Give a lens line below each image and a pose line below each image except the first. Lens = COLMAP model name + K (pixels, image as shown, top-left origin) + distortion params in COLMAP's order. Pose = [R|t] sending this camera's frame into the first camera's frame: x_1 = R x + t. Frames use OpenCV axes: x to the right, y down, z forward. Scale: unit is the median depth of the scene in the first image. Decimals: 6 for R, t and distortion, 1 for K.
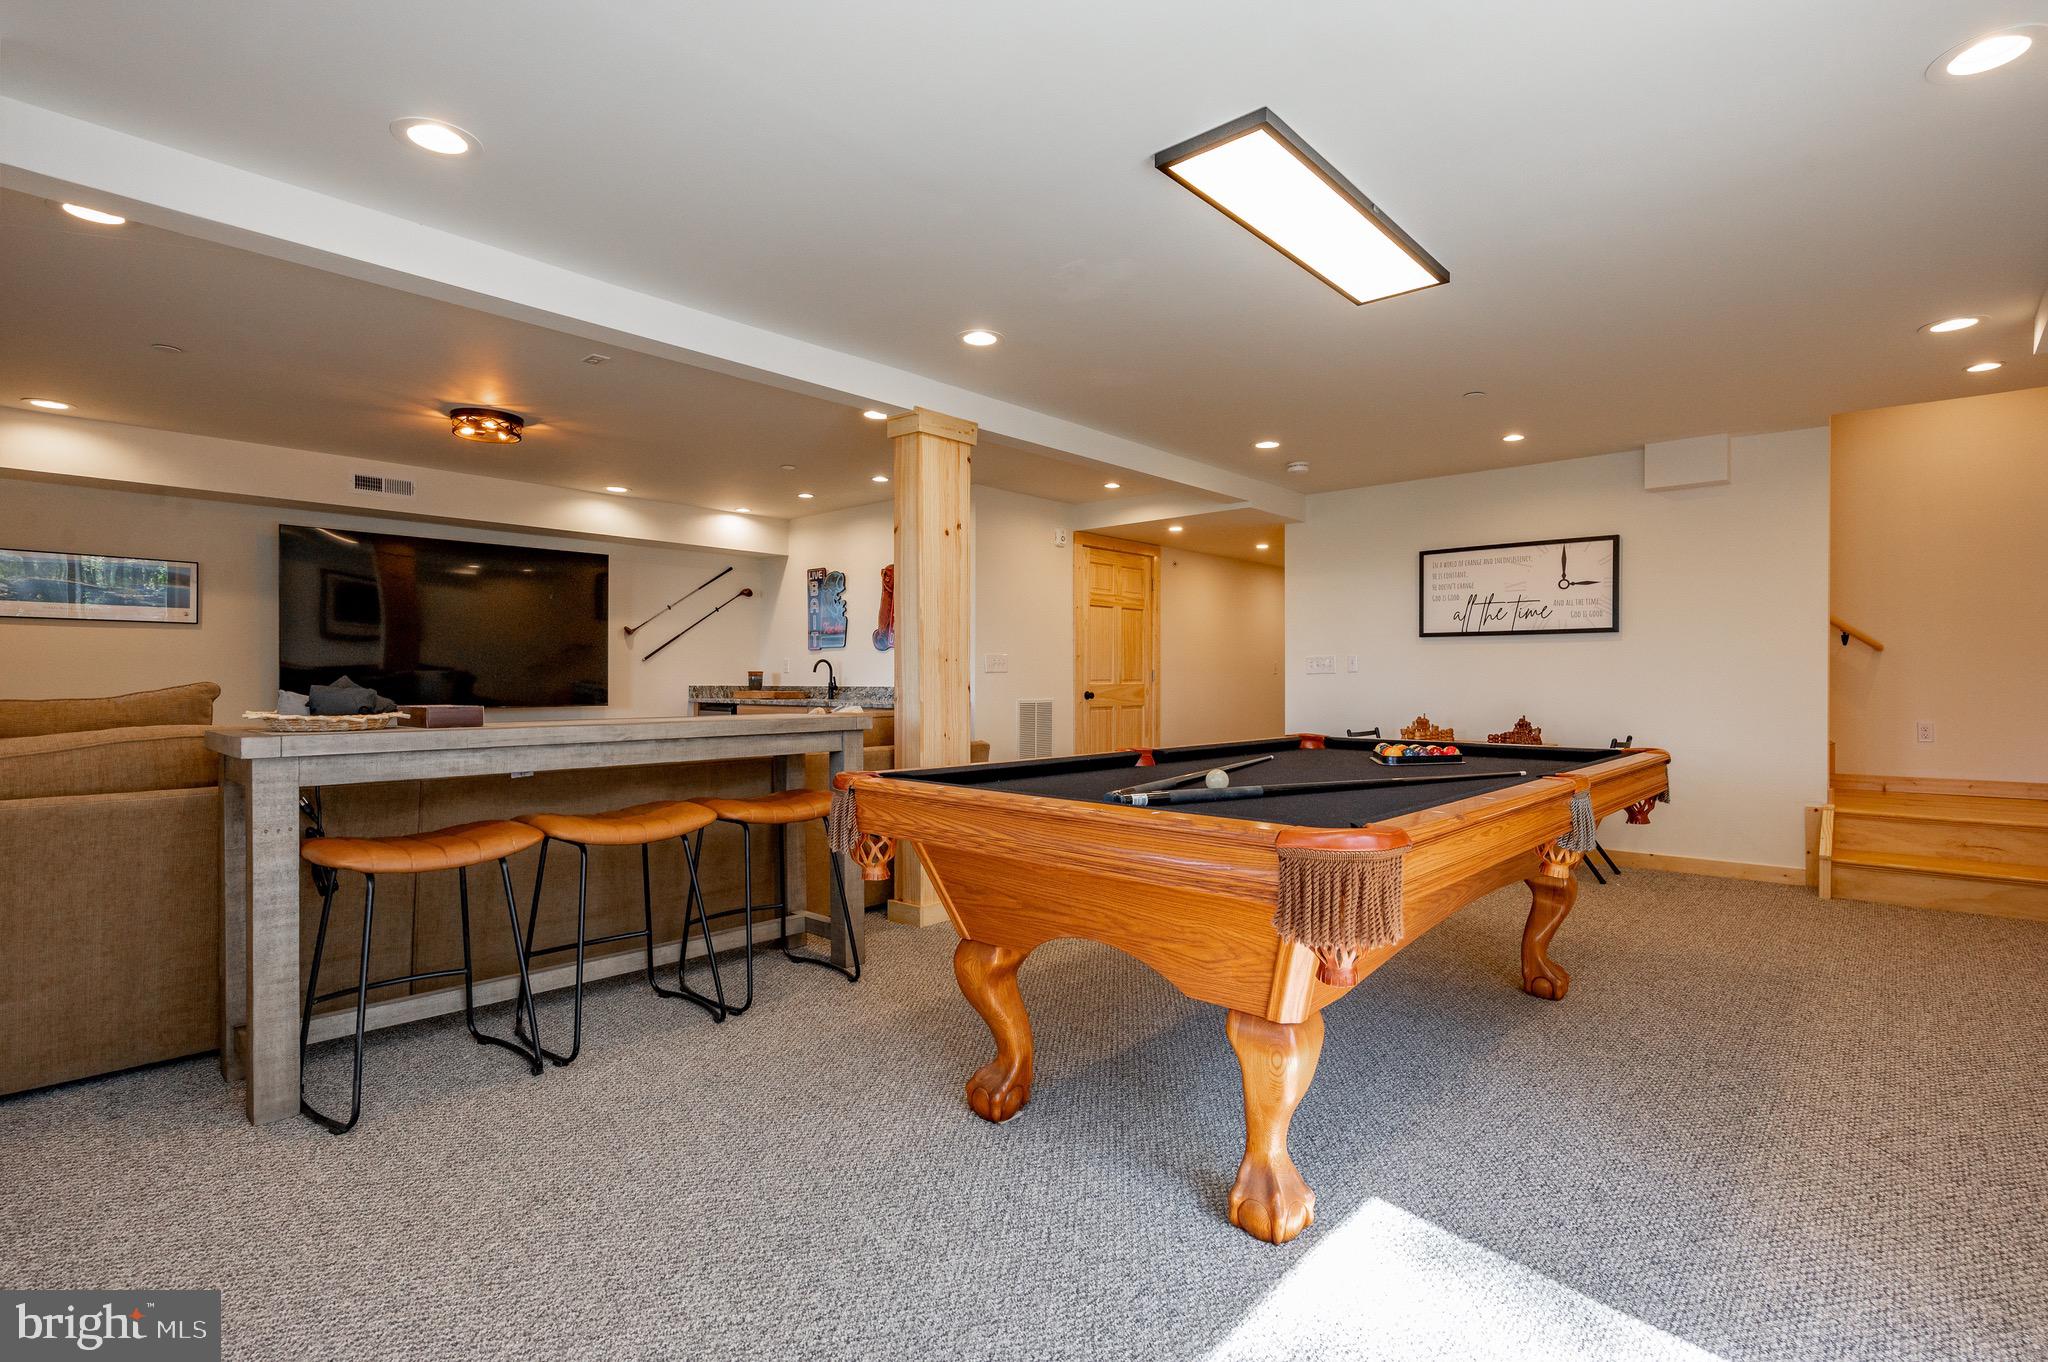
lens RADIAL K [[959.9, 0, 1042.5], [0, 959.9, 689.0], [0, 0, 1]] dist [0.000493, -0.000231]
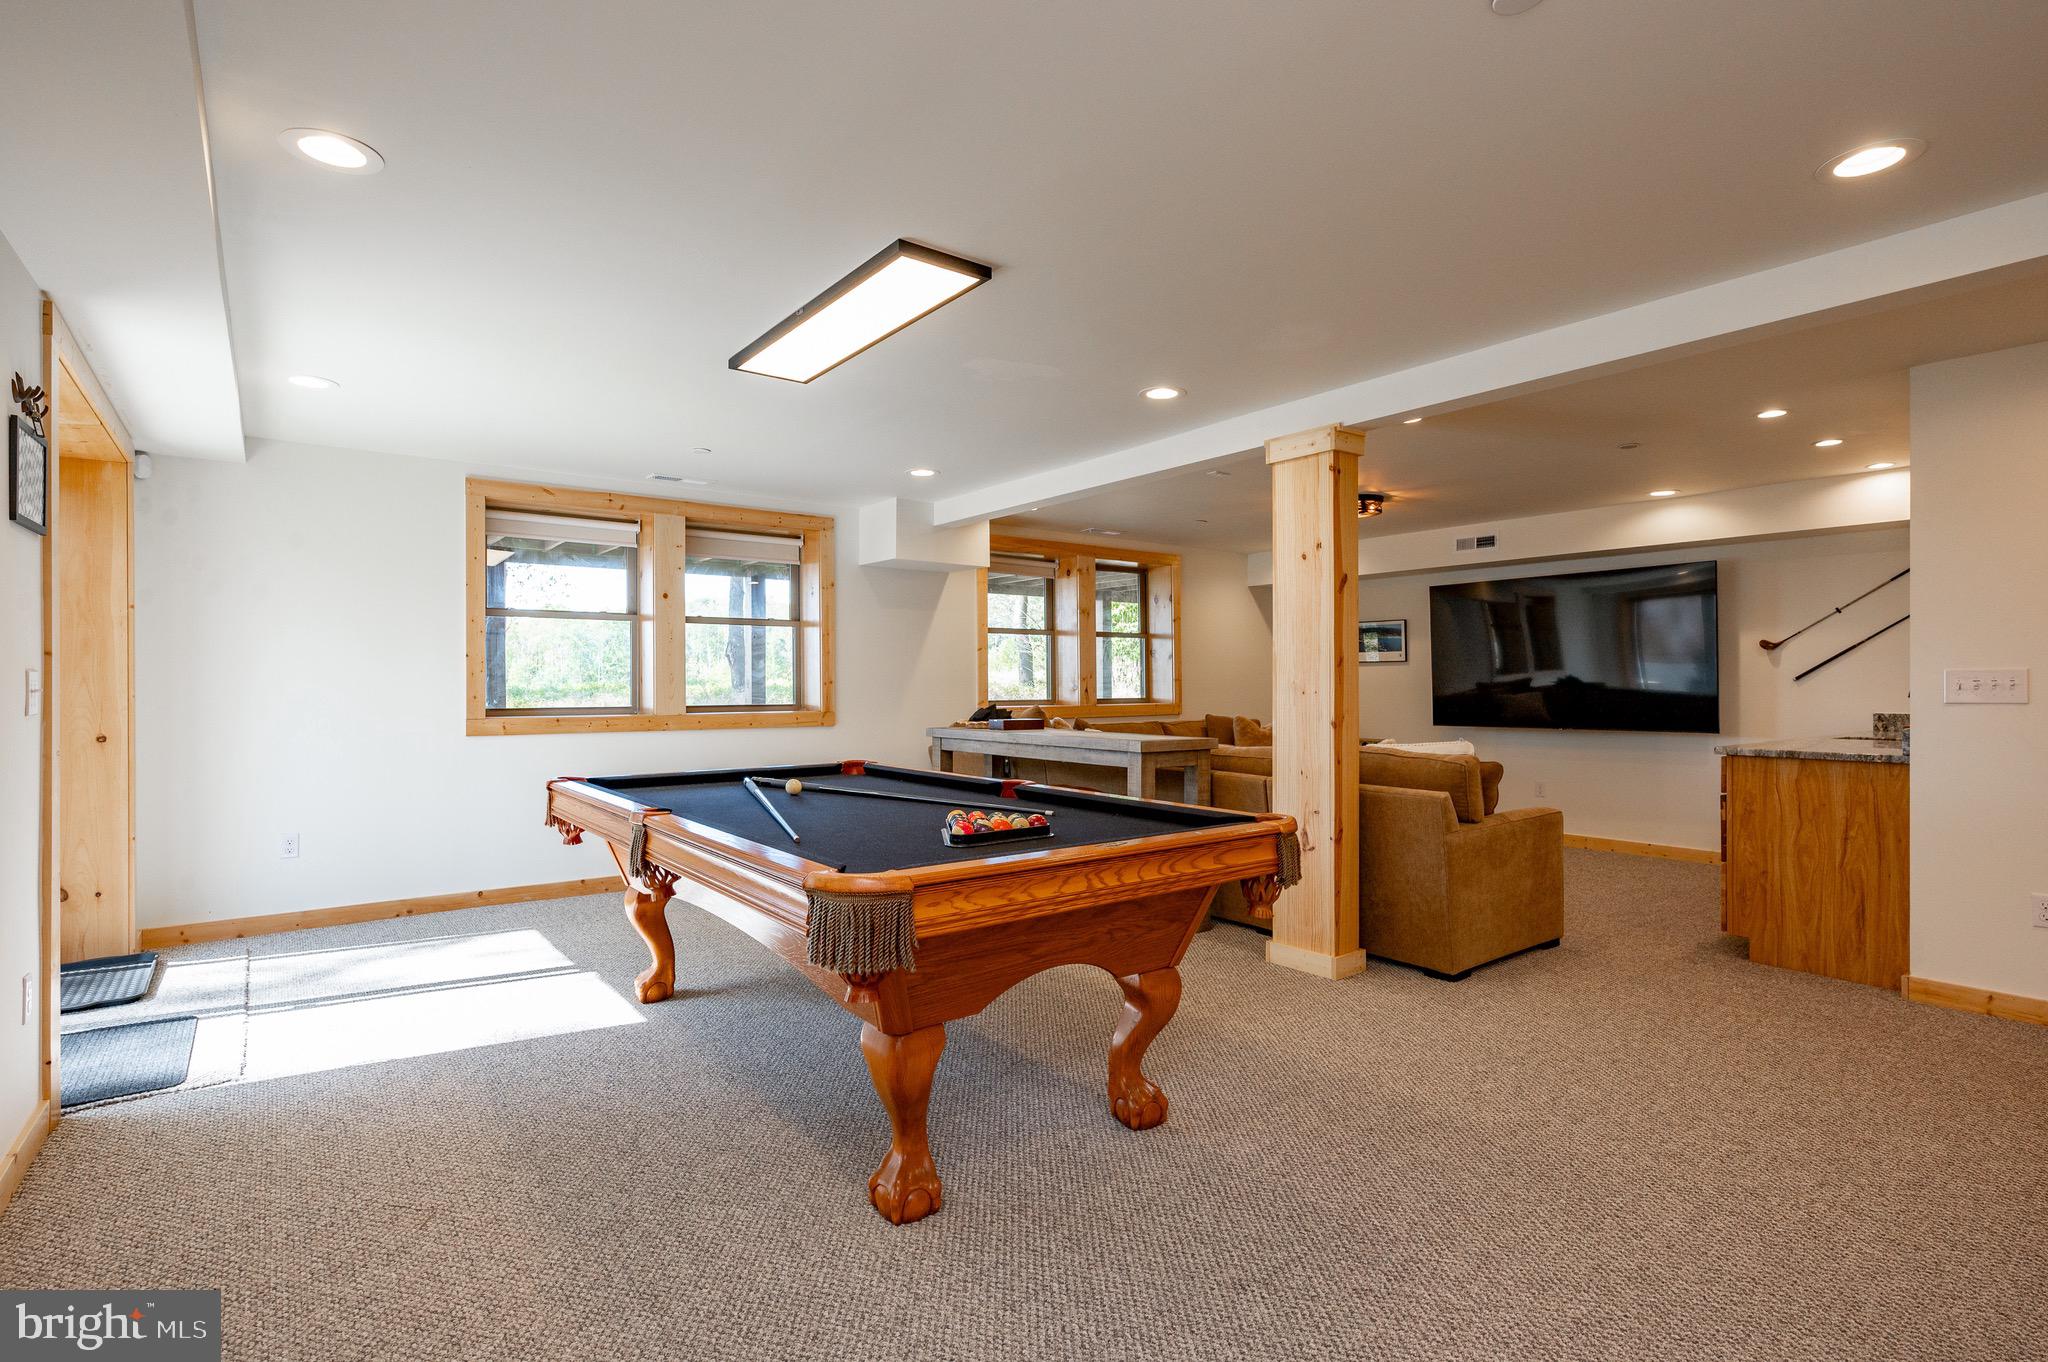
lens RADIAL K [[995.4, 0, 1024.0], [0, 995.4, 681.0], [0, 0, 1]] dist [-0.001895, -0.000812]
pose [[-0.183831, -0.005270, -0.982944, 0.523048], [-0.008825, 0.999954, -0.003711, -0.020892], [0.982918, 0.007992, -0.183869, 0.529441]]
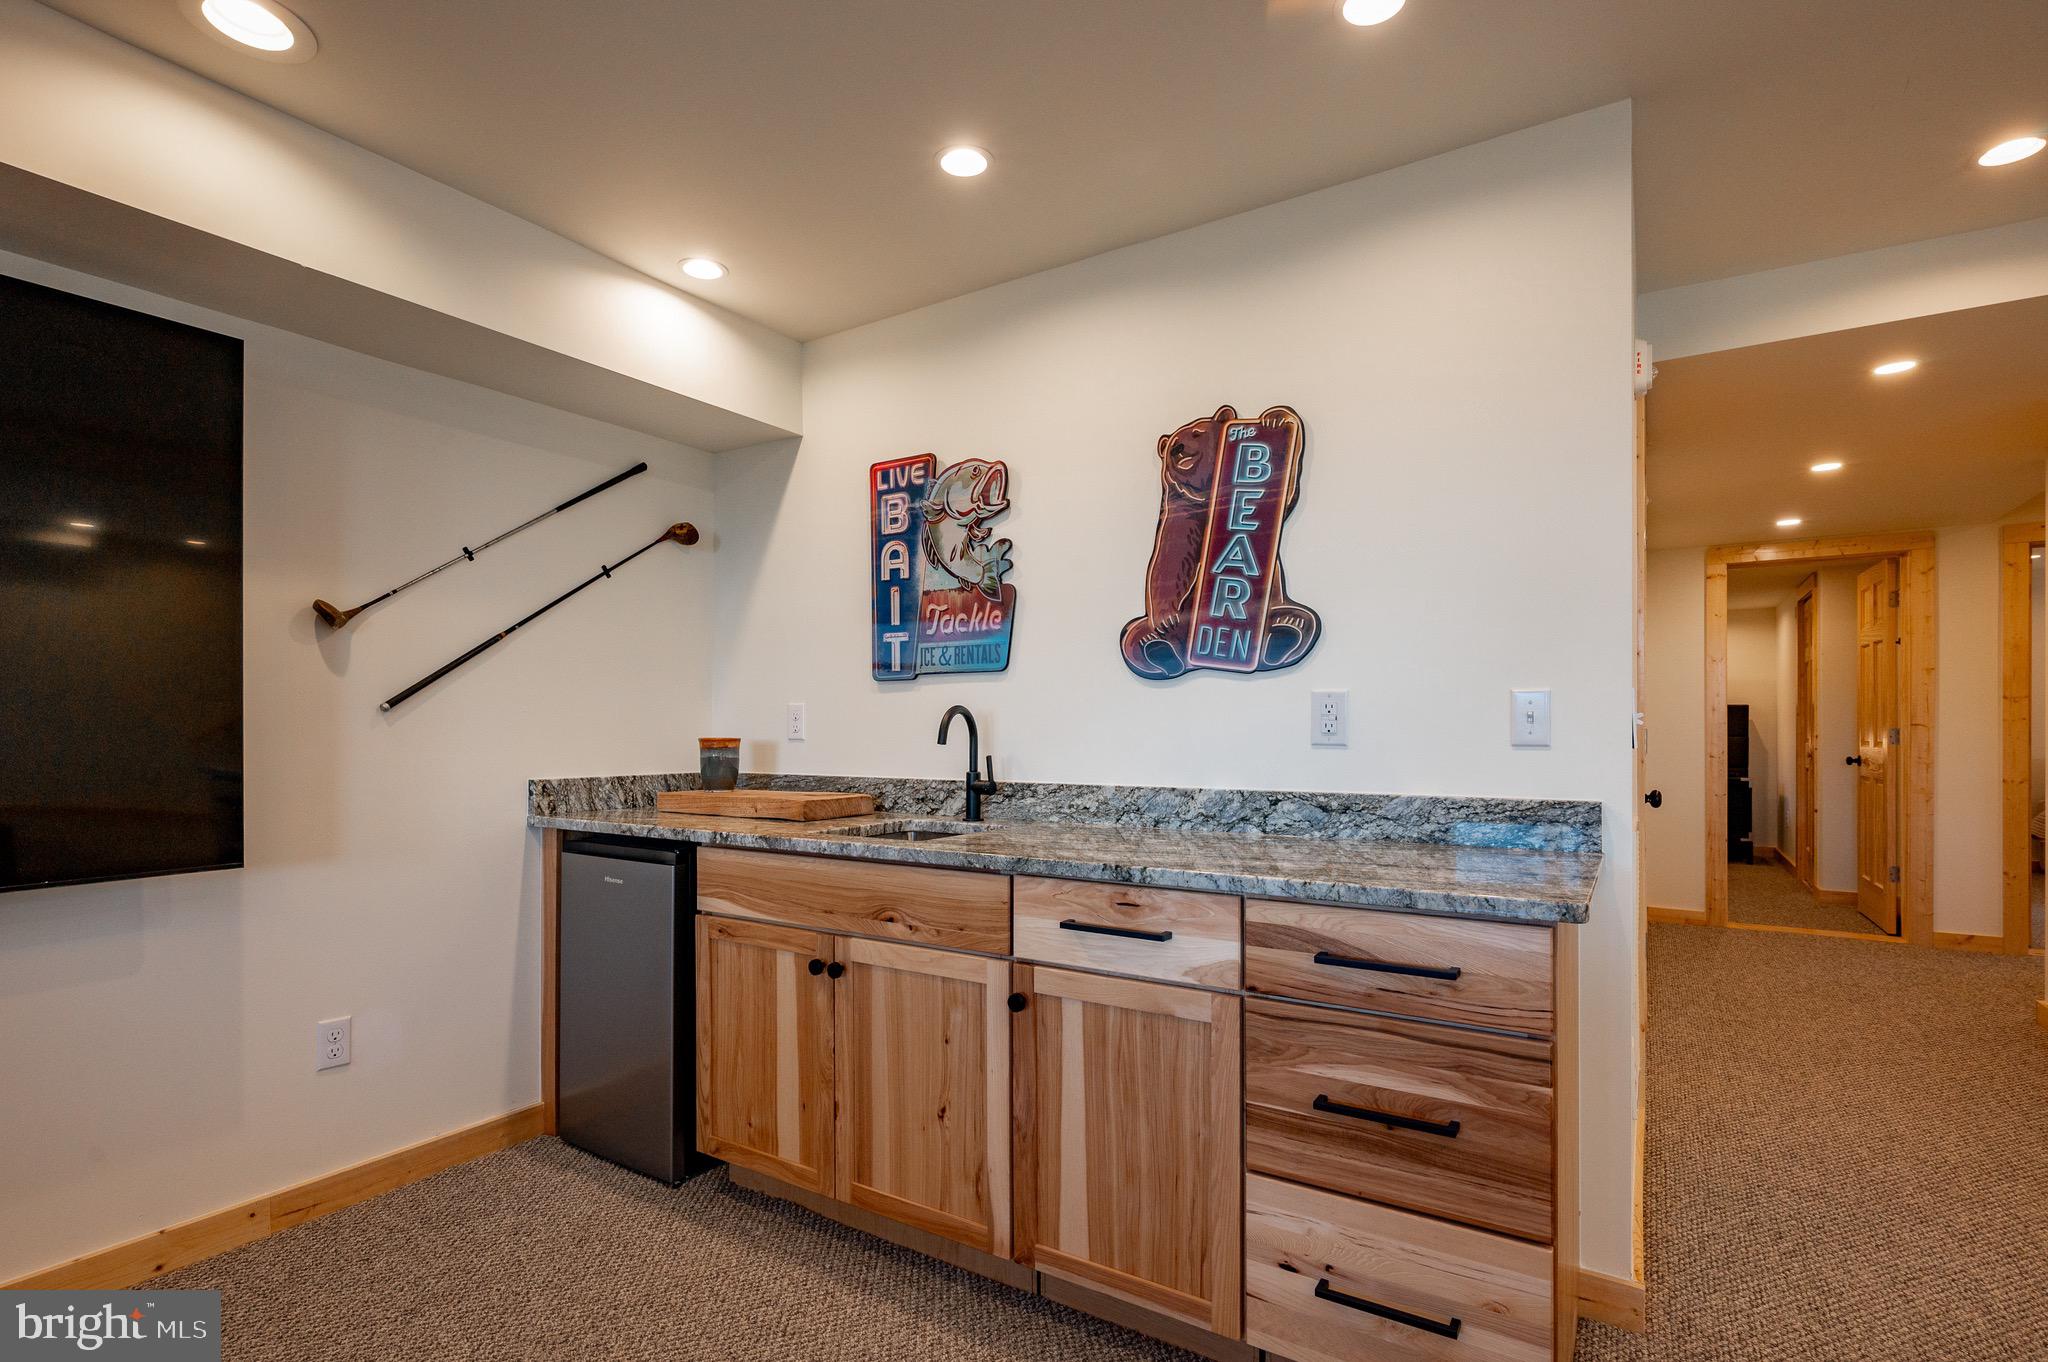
lens RADIAL K [[980.1, 0, 1030.7], [0, 980.1, 724.1], [0, 0, 1]] dist [0.003390, 0.000174]
pose [[0.986303, -0.004028, 0.164896, -0.259119], [0.005938, 0.999921, -0.011094, -0.020167], [-0.164838, 0.011921, 0.986249, 0.647698]]
